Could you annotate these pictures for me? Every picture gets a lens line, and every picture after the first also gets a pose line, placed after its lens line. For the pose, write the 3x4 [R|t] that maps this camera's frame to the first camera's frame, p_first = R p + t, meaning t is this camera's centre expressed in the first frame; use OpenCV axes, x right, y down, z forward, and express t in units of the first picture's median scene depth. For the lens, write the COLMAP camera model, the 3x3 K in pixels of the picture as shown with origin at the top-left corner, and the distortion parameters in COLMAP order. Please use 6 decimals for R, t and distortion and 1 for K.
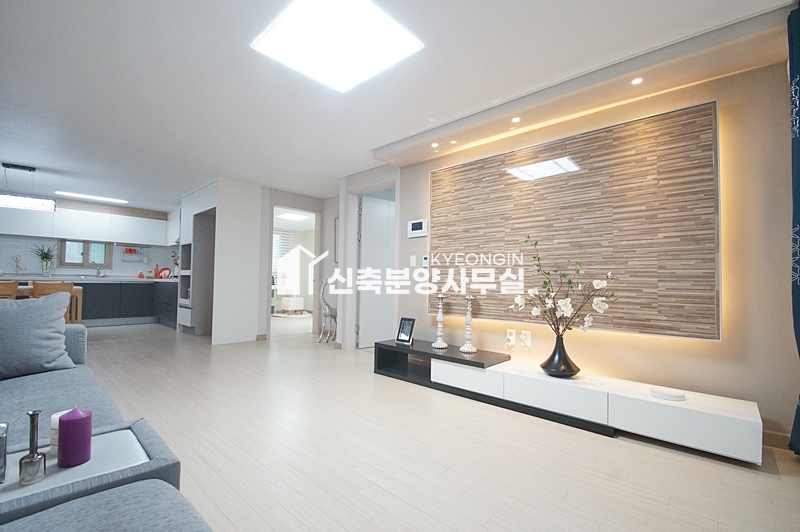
lens RADIAL K [[356.6, 0, 398.6], [0, 356.6, 267.7], [0, 0, 1]] dist [0.037360, -0.029979]
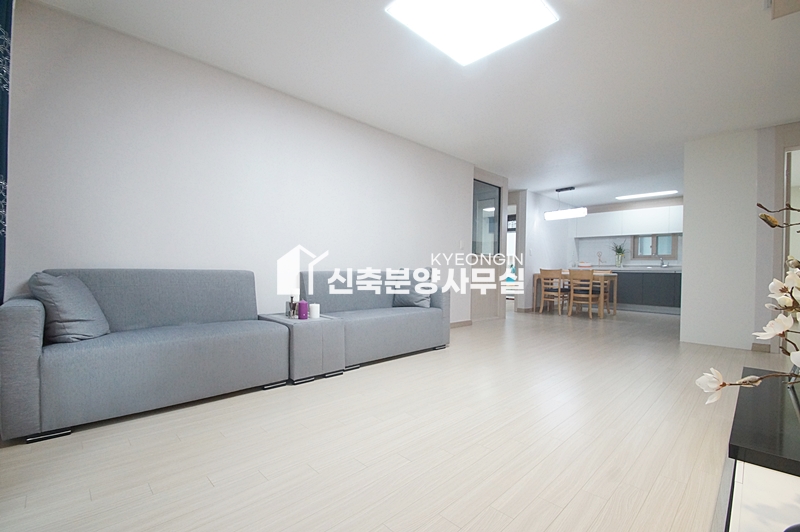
lens RADIAL K [[356.6, 0, 398.6], [0, 356.6, 267.7], [0, 0, 1]] dist [0.037360, -0.029979]
pose [[-0.035781, -0.014786, -0.999250, 0.302287], [0.021640, 0.999645, -0.015567, 0.029396], [0.999125, -0.022181, -0.035448, 0.279854]]
